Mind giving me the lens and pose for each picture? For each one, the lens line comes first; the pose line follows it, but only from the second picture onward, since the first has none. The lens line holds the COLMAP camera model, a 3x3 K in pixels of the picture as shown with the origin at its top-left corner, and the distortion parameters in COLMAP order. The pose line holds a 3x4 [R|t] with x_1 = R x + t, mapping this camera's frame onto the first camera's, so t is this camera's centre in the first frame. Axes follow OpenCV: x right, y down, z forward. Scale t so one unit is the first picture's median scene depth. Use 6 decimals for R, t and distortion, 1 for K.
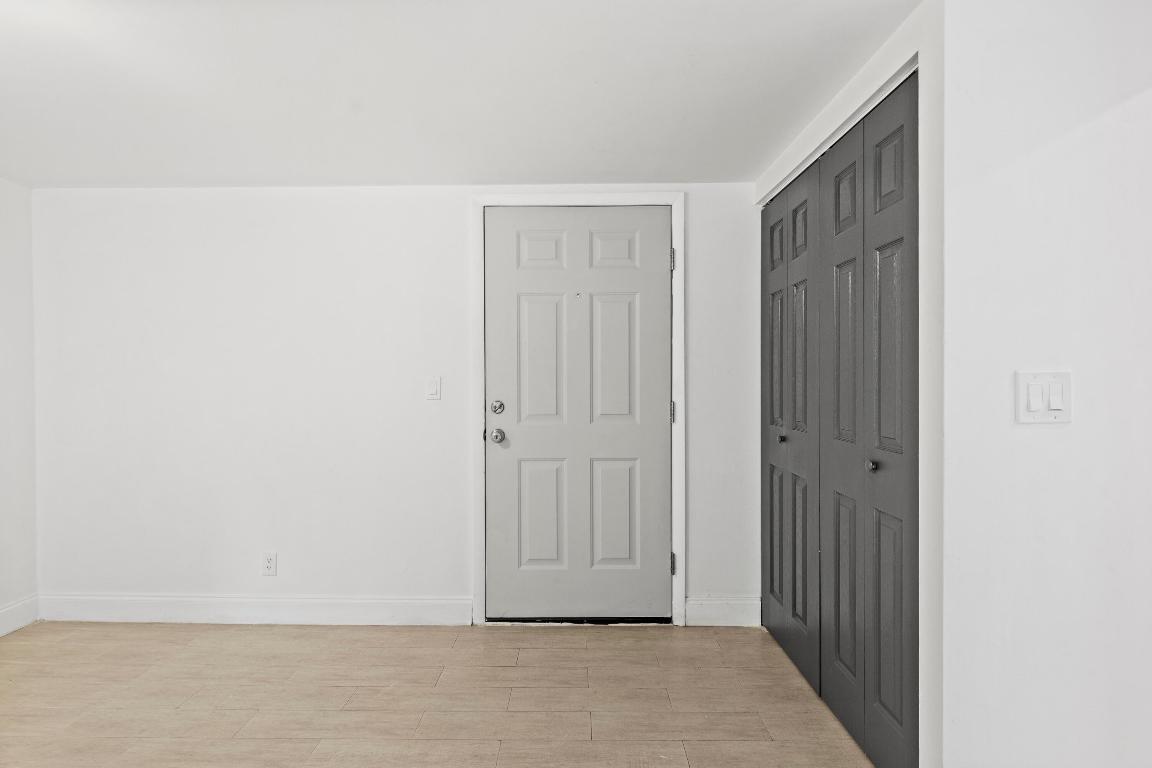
lens RADIAL K [[509.0, 0, 576.0], [0, 509.0, 384.0], [0, 0, 1]] dist [-0.001397, 0.000025]
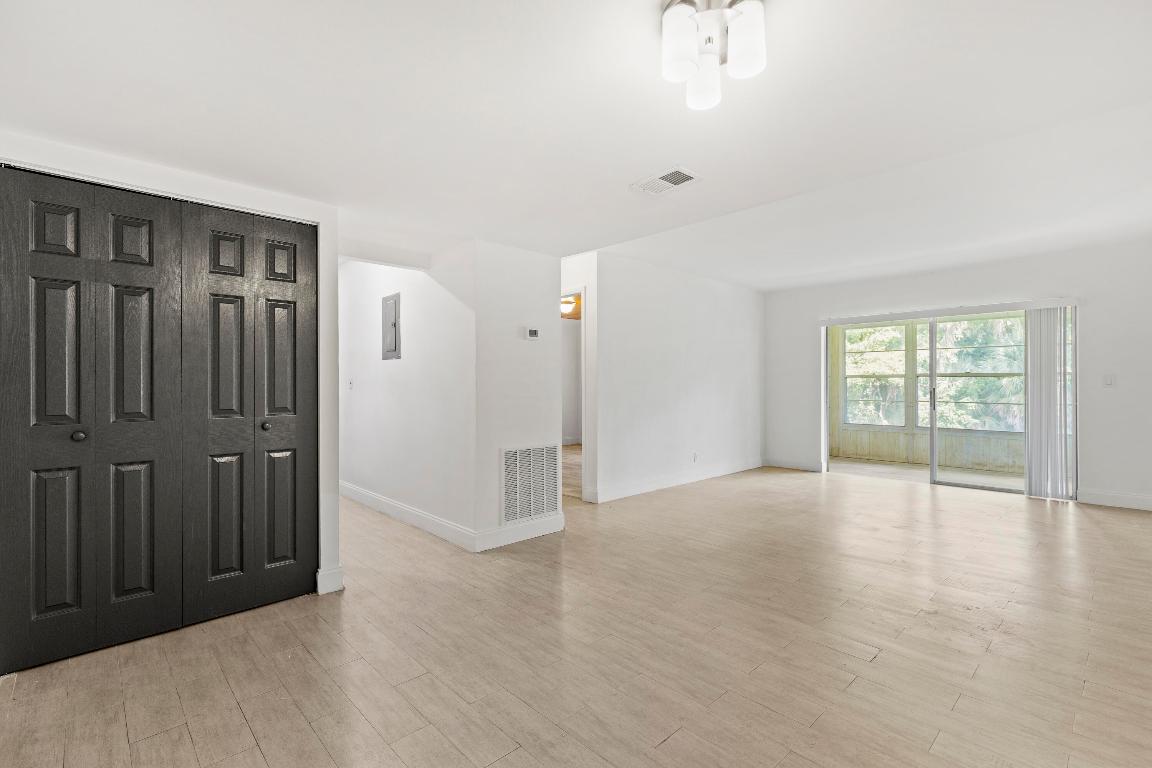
lens RADIAL K [[509.0, 0, 576.0], [0, 509.0, 384.0], [0, 0, 1]] dist [-0.001397, 0.000025]
pose [[-0.693503, 0.003519, 0.720446, -1.130183], [0.008694, 0.999956, 0.003485, 0.019040], [-0.720402, 0.008681, -0.693503, 1.189301]]
